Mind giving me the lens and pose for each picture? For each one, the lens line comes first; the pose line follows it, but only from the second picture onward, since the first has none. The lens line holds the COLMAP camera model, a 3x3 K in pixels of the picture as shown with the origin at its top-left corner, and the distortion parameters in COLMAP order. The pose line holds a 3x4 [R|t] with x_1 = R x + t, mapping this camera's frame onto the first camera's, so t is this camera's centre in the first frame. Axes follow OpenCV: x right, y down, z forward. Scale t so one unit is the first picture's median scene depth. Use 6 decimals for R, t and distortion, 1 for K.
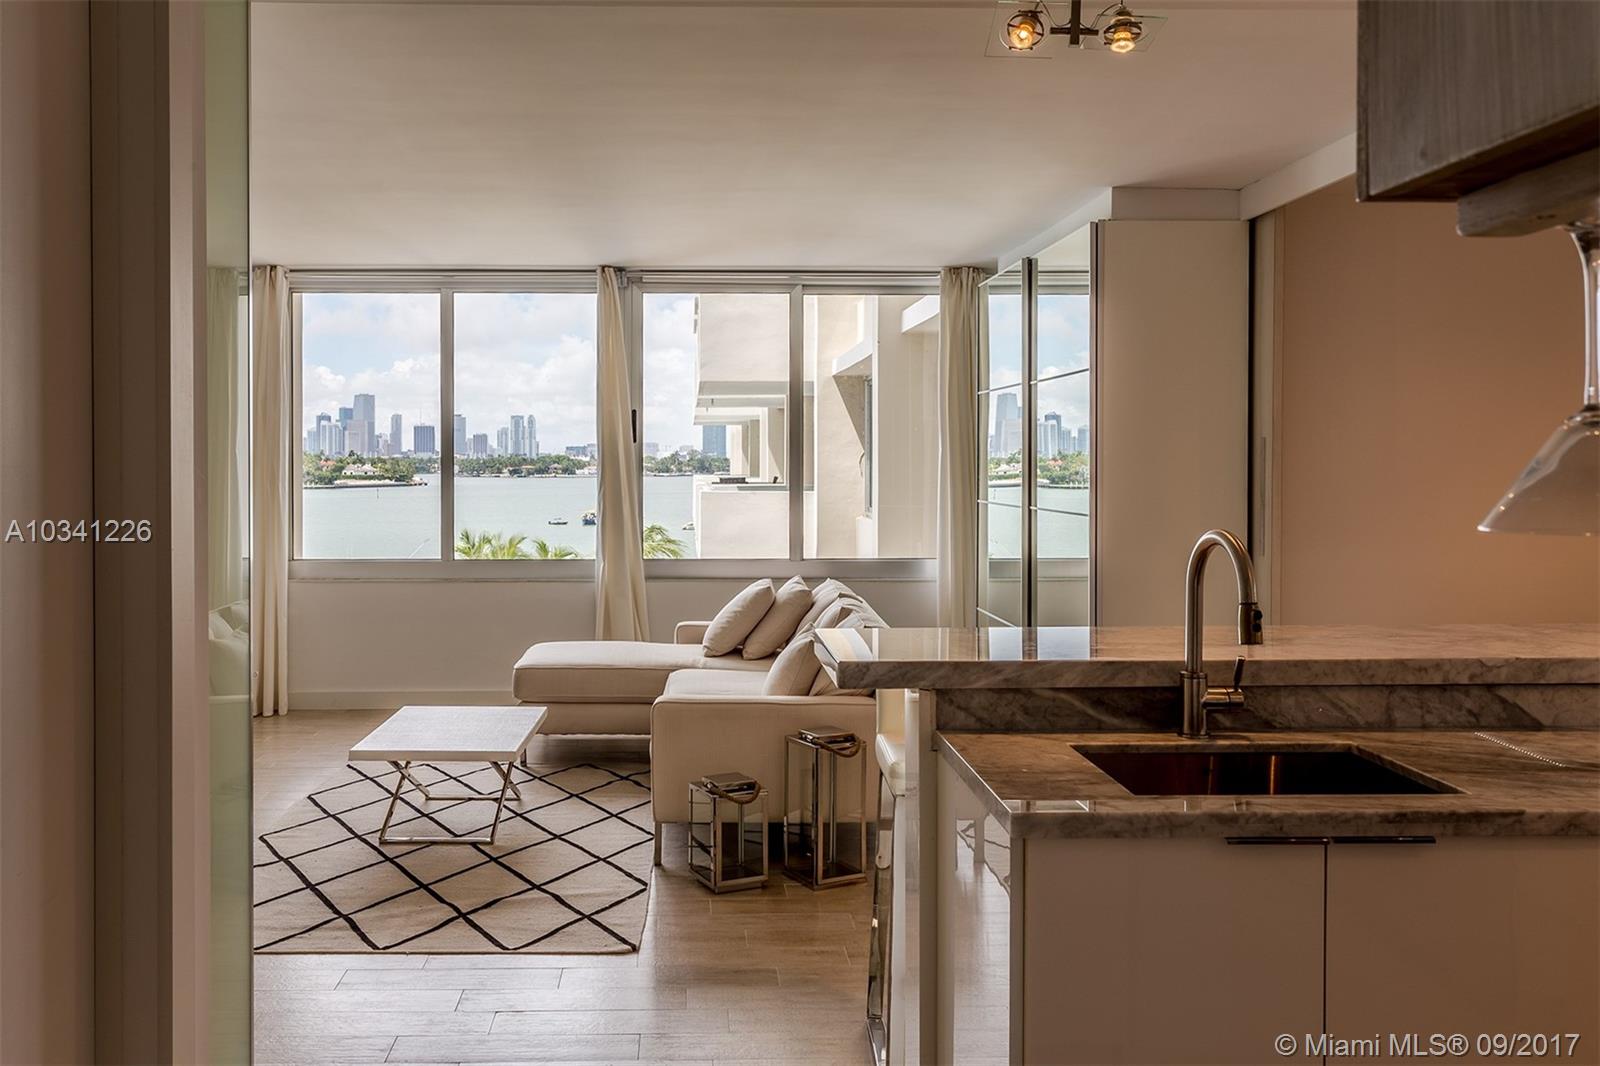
lens RADIAL K [[1369.5, 0, 709.9], [0, 1369.5, 467.7], [0, 0, 1]] dist [0.001270, -0.003550]
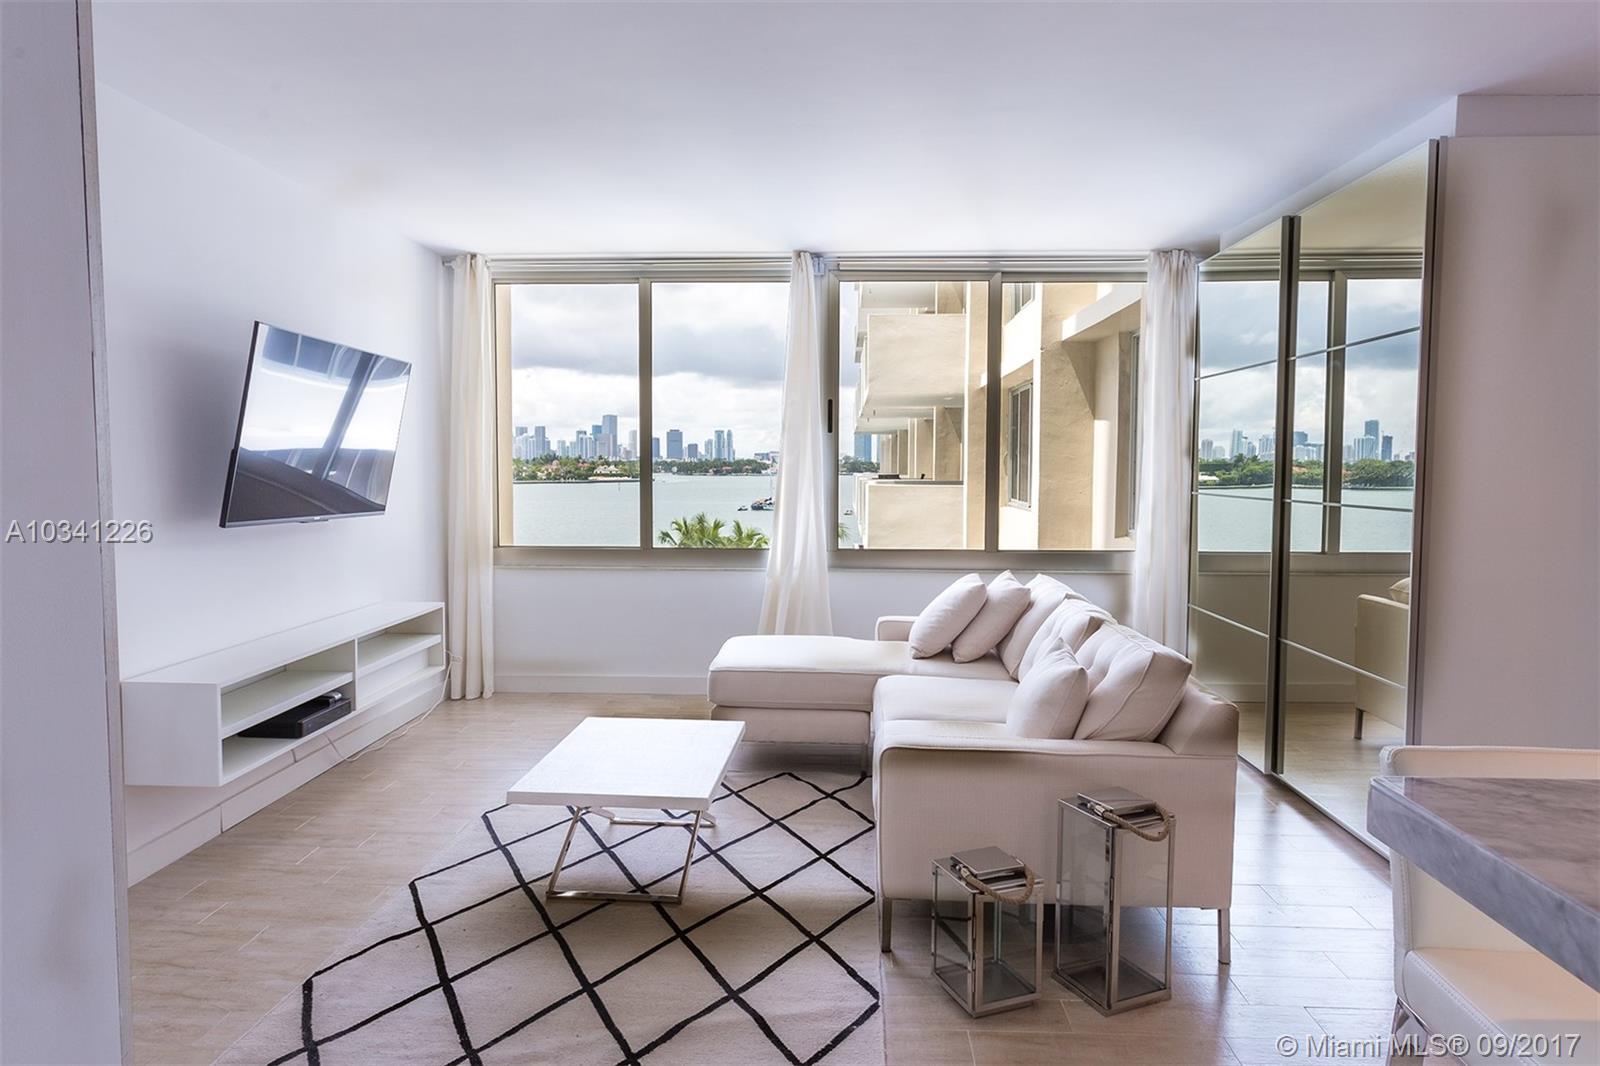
lens RADIAL K [[1013.7, 0, 793.2], [0, 1013.7, 517.7], [0, 0, 1]] dist [-0.008322, 0.009783]
pose [[0.997746, 0.006811, -0.066759, -0.041048], [-0.003571, 0.998815, 0.048538, 0.009356], [0.067010, -0.048190, 0.996588, 0.323750]]
